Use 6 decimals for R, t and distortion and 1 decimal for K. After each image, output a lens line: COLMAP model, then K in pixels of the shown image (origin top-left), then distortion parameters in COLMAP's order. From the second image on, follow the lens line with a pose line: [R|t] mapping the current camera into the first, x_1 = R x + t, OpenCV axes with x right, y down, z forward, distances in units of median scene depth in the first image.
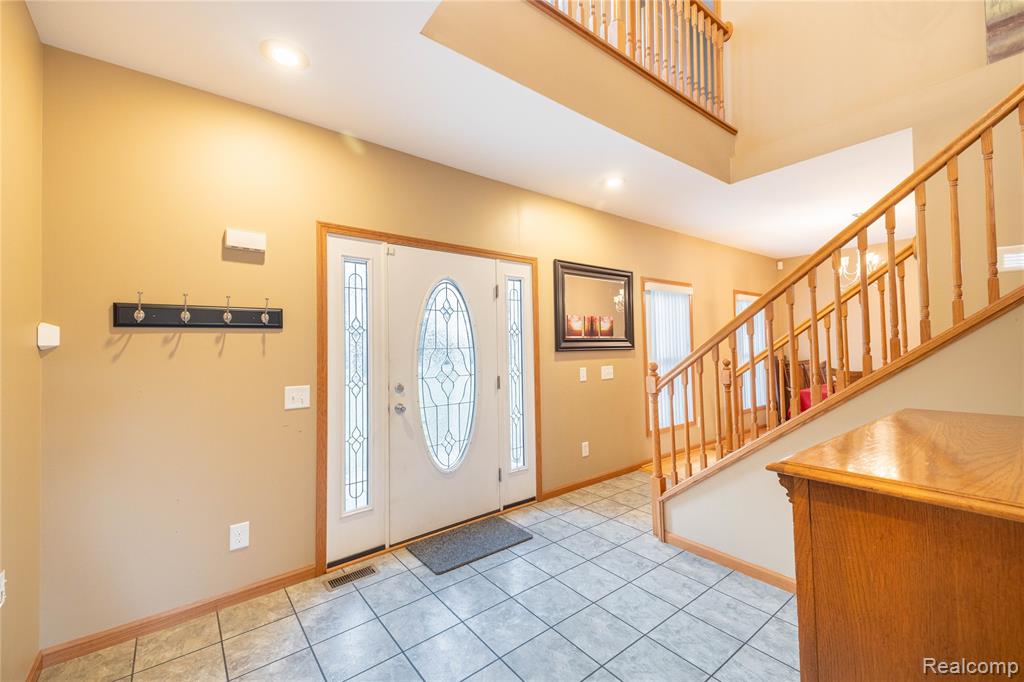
lens RADIAL K [[417.3, 0, 512.0], [0, 417.3, 335.0], [0, 0, 1]] dist [0.026120, -0.003195]
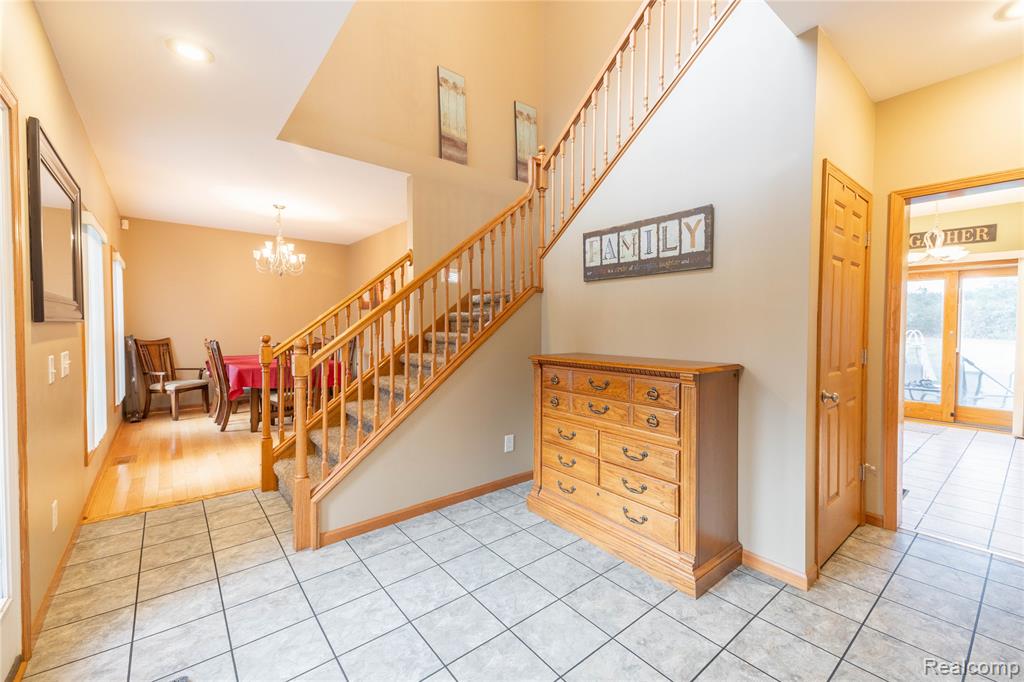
lens RADIAL K [[417.3, 0, 511.2], [0, 417.3, 330.8], [0, 0, 1]] dist [0.026120, -0.003195]
pose [[-0.006362, -0.008016, 0.999948, -0.556595], [-0.031382, 0.999477, 0.007813, 0.036556], [-0.999487, -0.031330, -0.006611, 0.709553]]
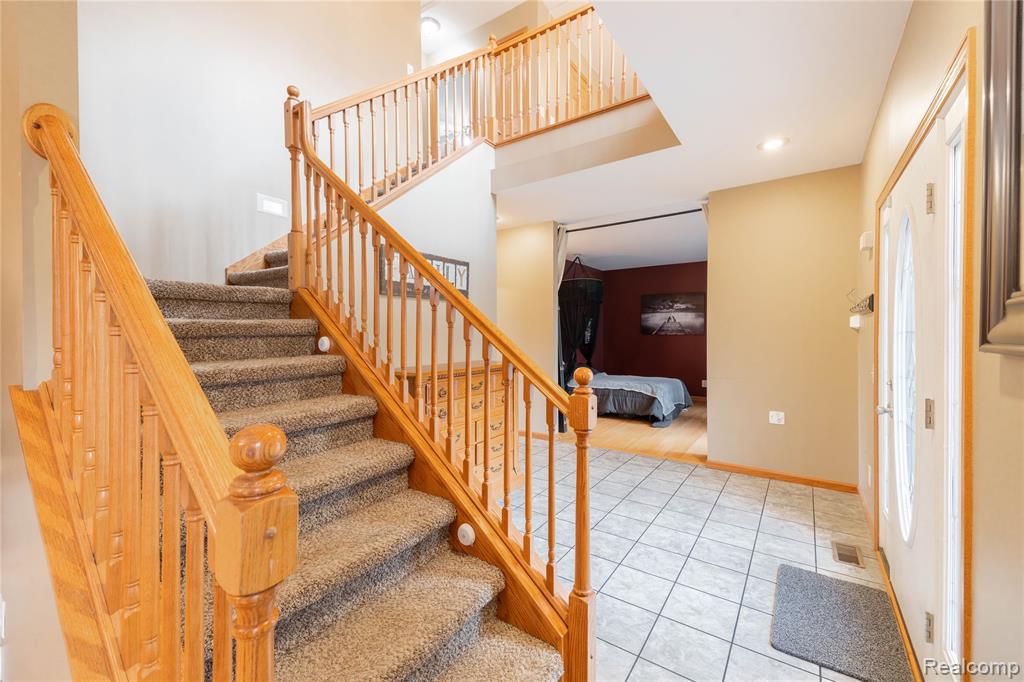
lens RADIAL K [[417.3, 0, 513.7], [0, 417.3, 338.7], [0, 0, 1]] dist [0.026120, -0.003195]
pose [[-0.957360, 0.019046, -0.288270, 0.661370], [0.025577, 0.999494, -0.018906, 0.051039], [0.287764, -0.025473, -0.957363, 1.718914]]
